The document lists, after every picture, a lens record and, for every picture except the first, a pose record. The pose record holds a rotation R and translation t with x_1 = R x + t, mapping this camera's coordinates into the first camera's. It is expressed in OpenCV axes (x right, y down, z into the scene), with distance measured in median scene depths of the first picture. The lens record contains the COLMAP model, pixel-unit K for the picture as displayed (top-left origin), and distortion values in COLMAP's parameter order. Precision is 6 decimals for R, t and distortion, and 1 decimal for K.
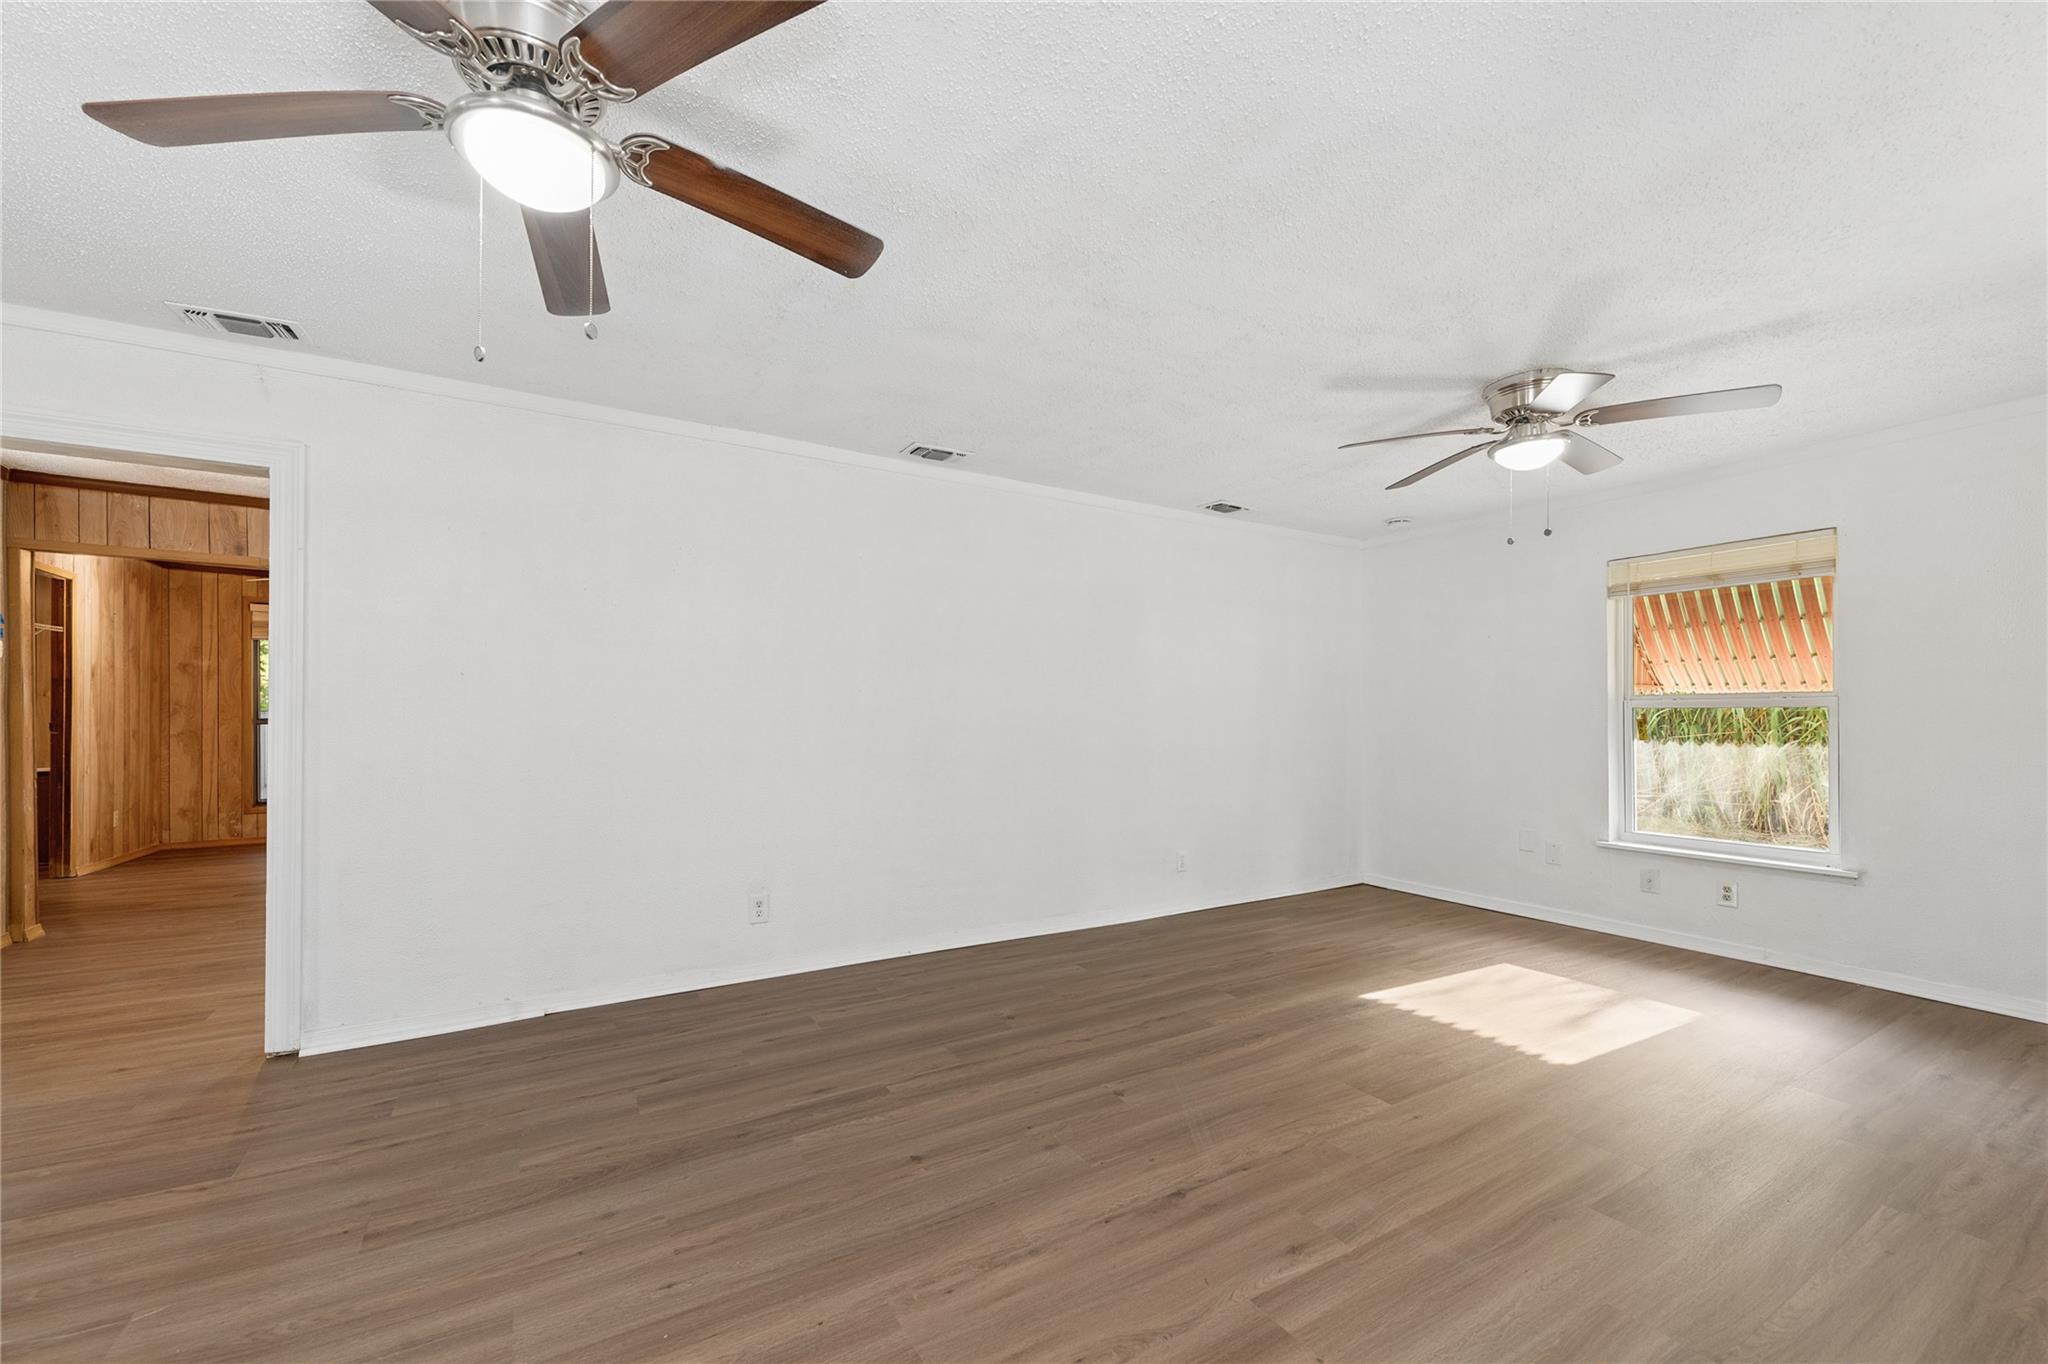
lens RADIAL K [[817.3, 0, 1019.6], [0, 817.3, 720.1], [0, 0, 1]] dist [0.013528, -0.000671]
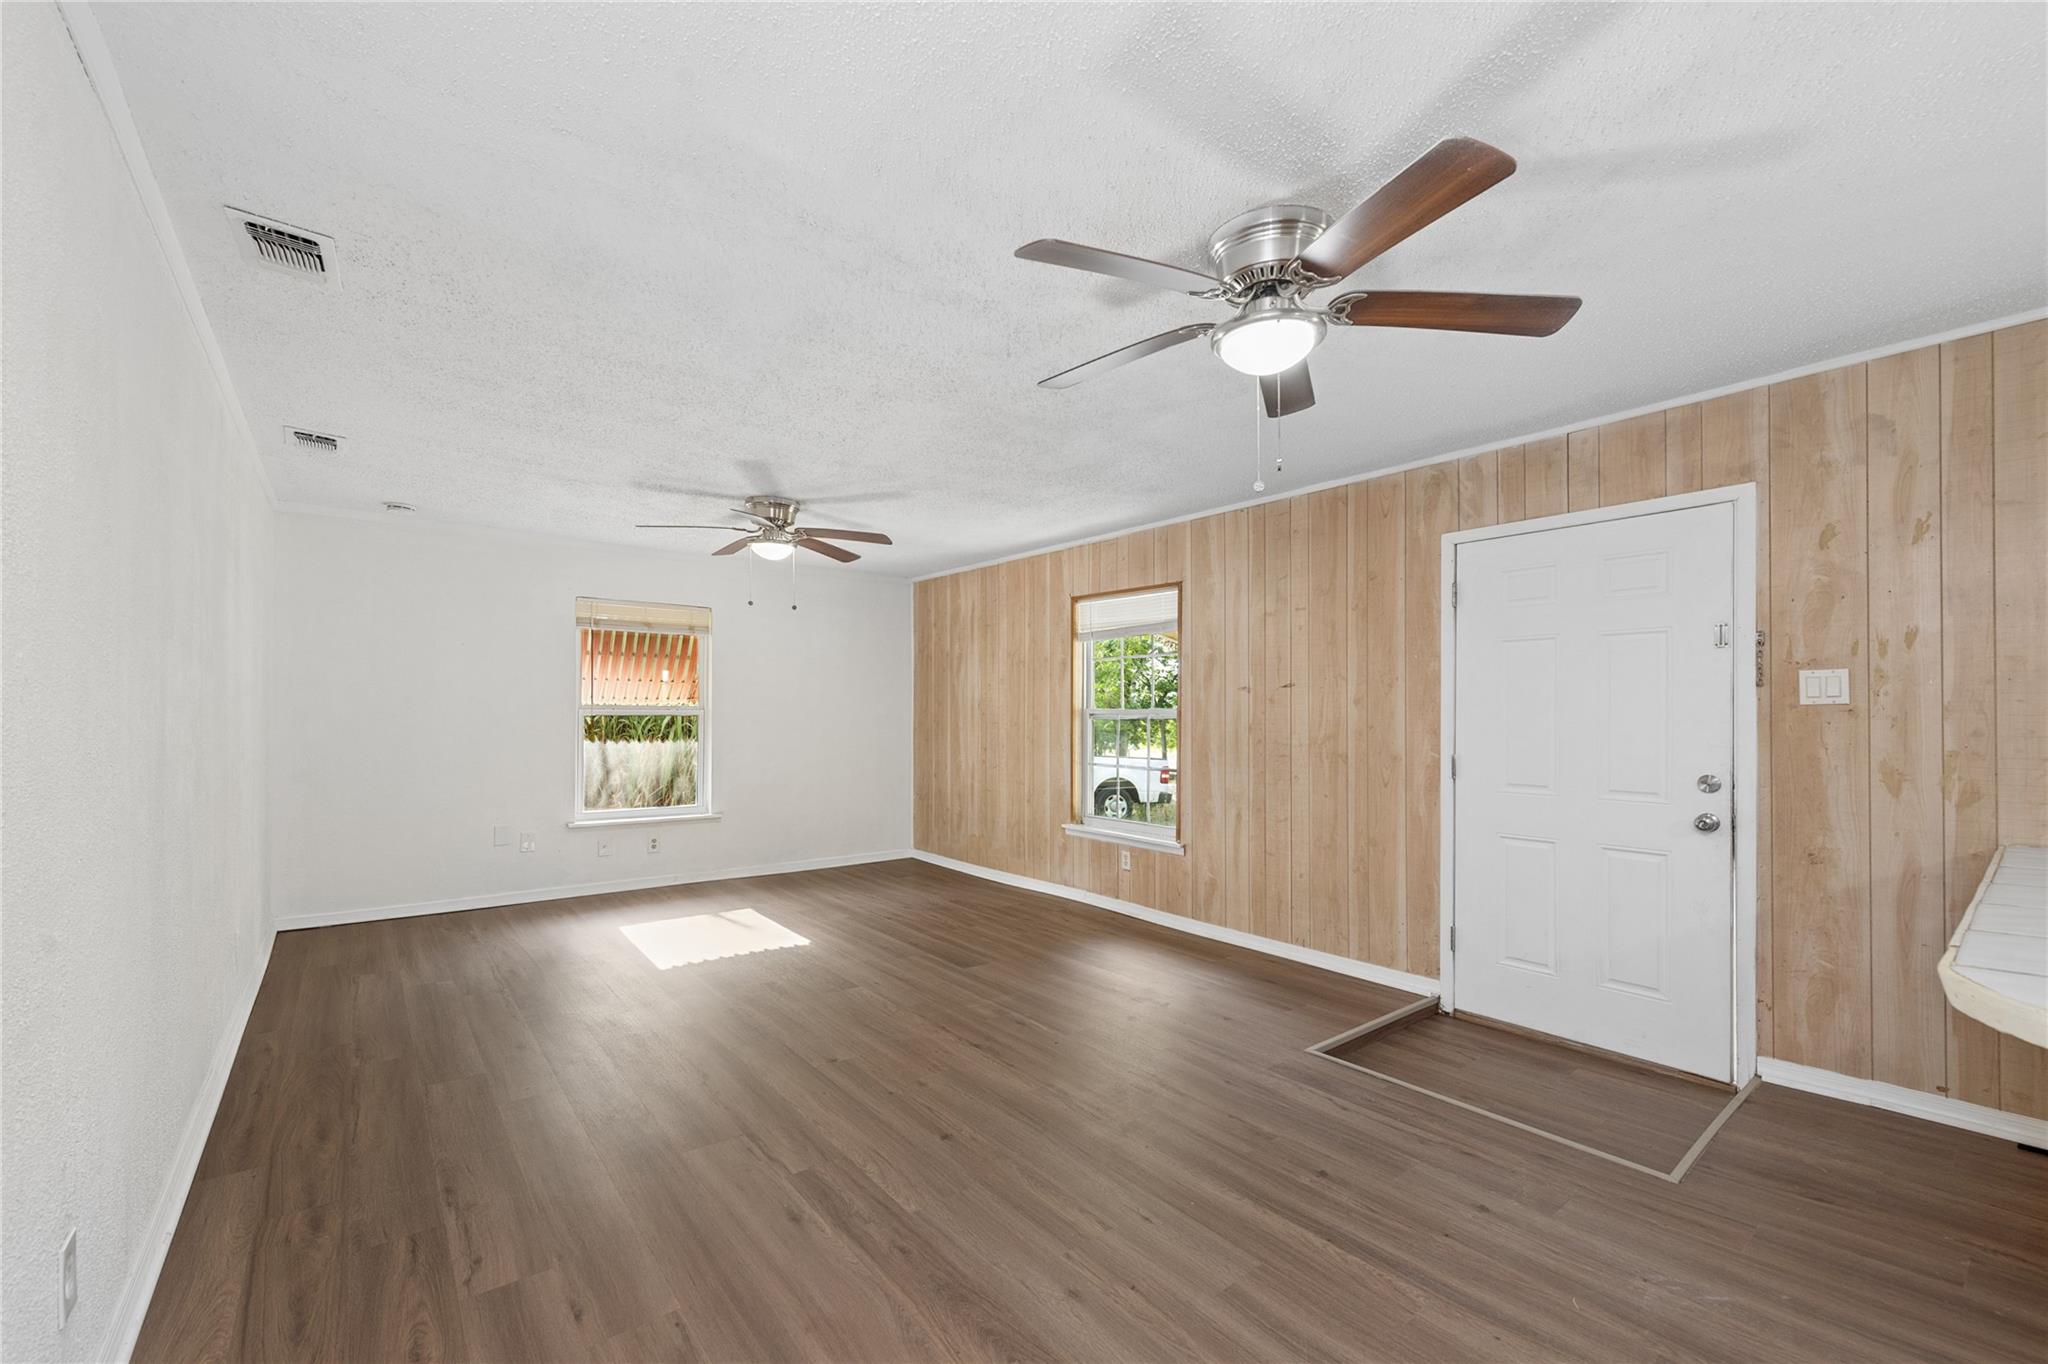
lens RADIAL K [[824.4, 0, 1010.9], [0, 824.4, 710.6], [0, 0, 1]] dist [0.002219, 0.000001]
pose [[-0.130721, 0.002214, 0.991417, -0.658051], [-0.002509, 0.999994, -0.002564, -0.021880], [-0.991416, -0.002823, -0.130714, 0.558057]]
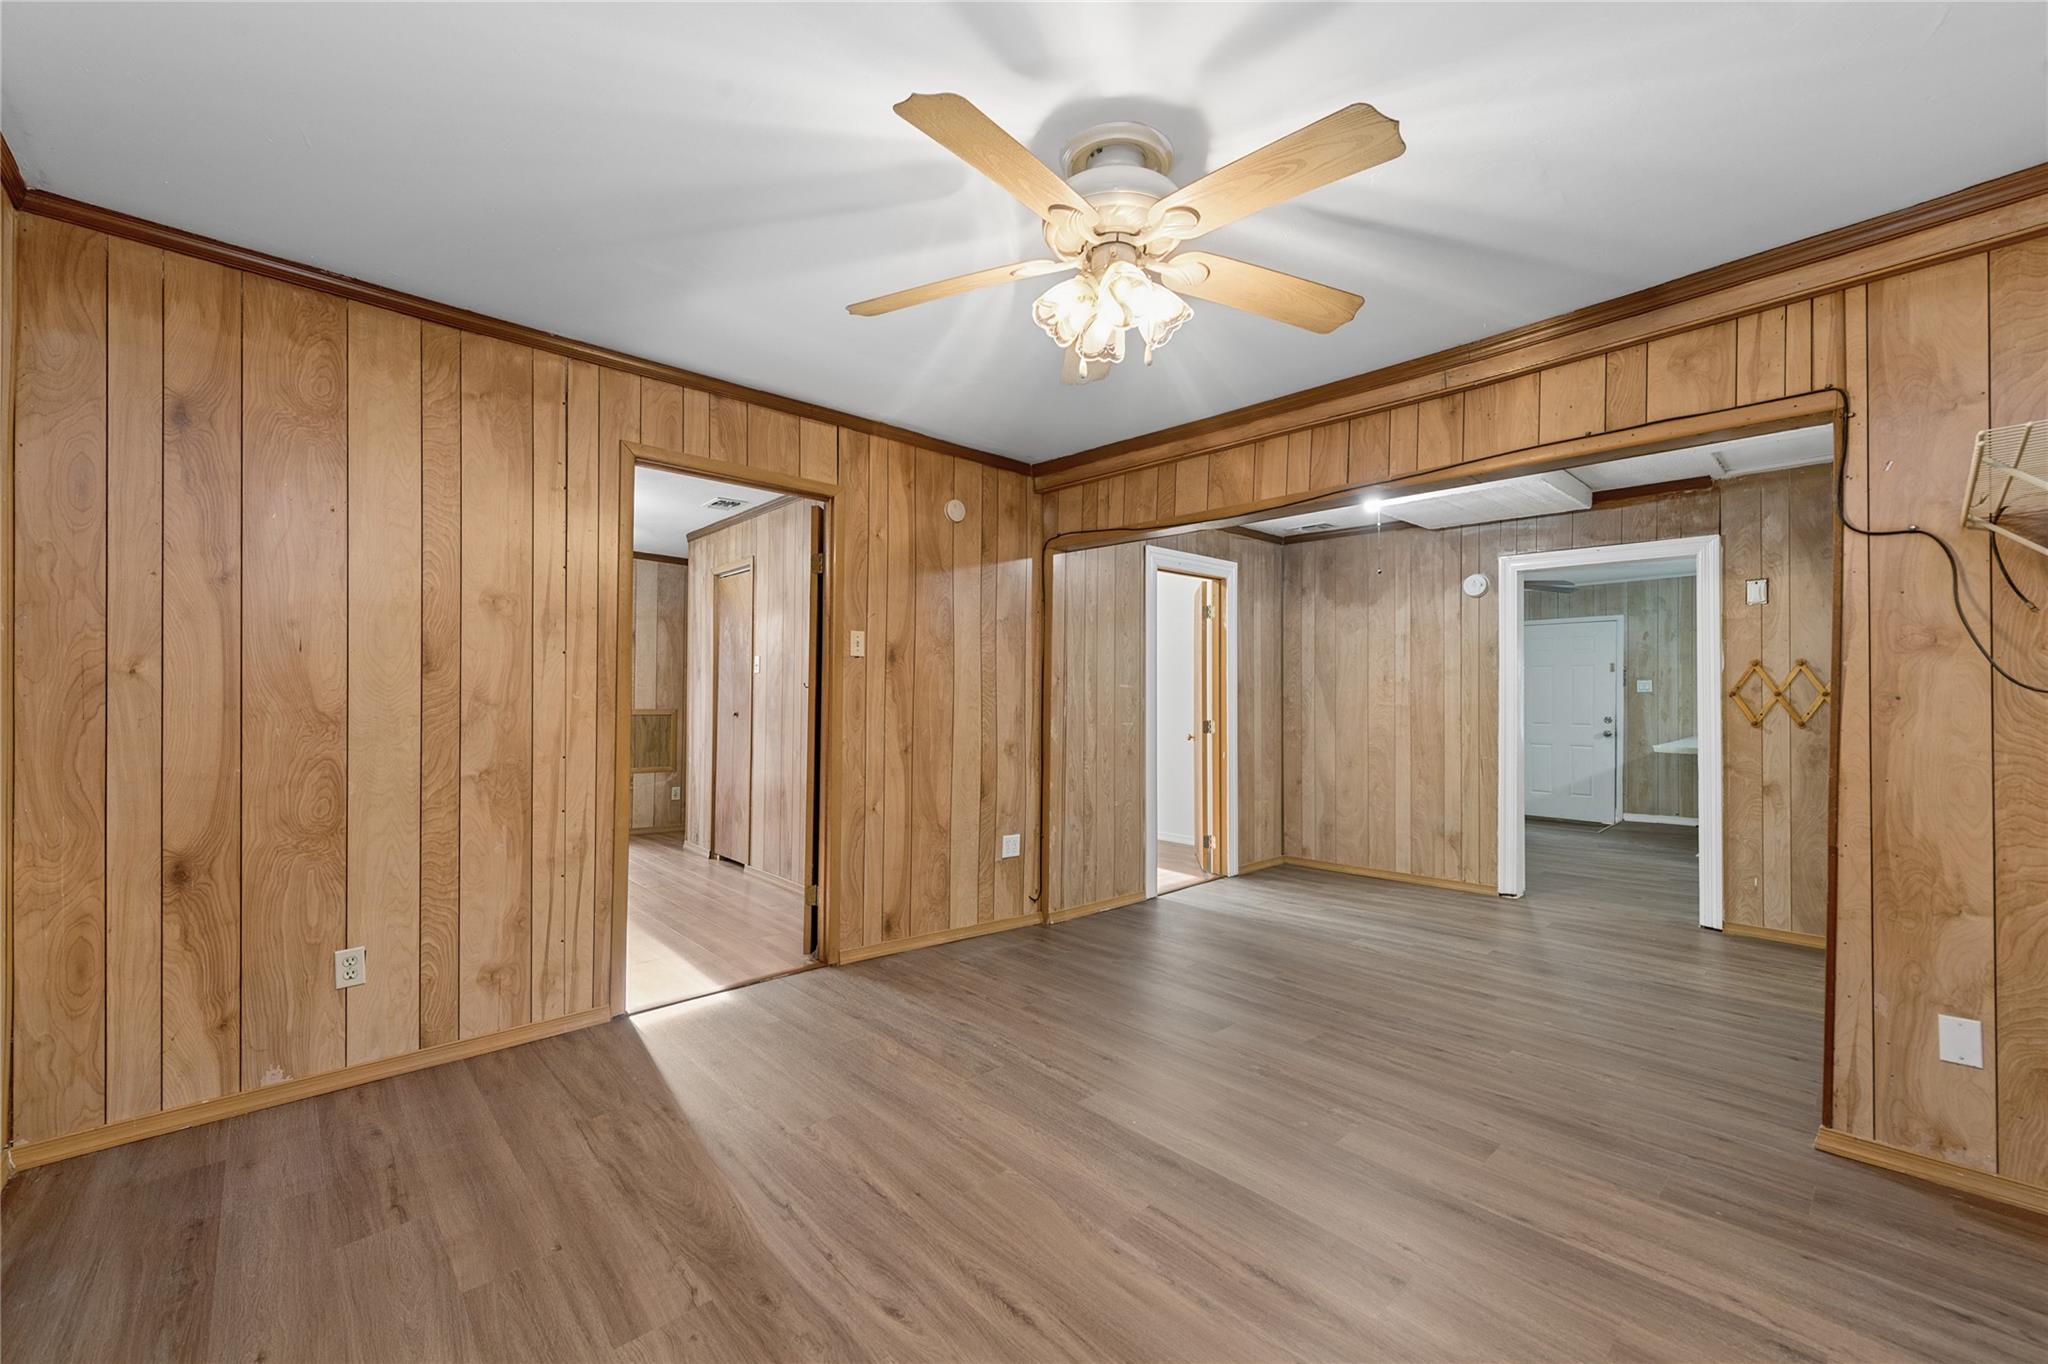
lens RADIAL K [[802.6, 0, 1016.4], [0, 802.6, 695.5], [0, 0, 1]] dist [0.001536, -0.000407]
pose [[-0.204098, -0.003173, 0.978945, -1.665256], [-0.002222, 0.999994, 0.002778, -0.023533], [-0.978948, -0.001608, -0.204104, 1.693155]]
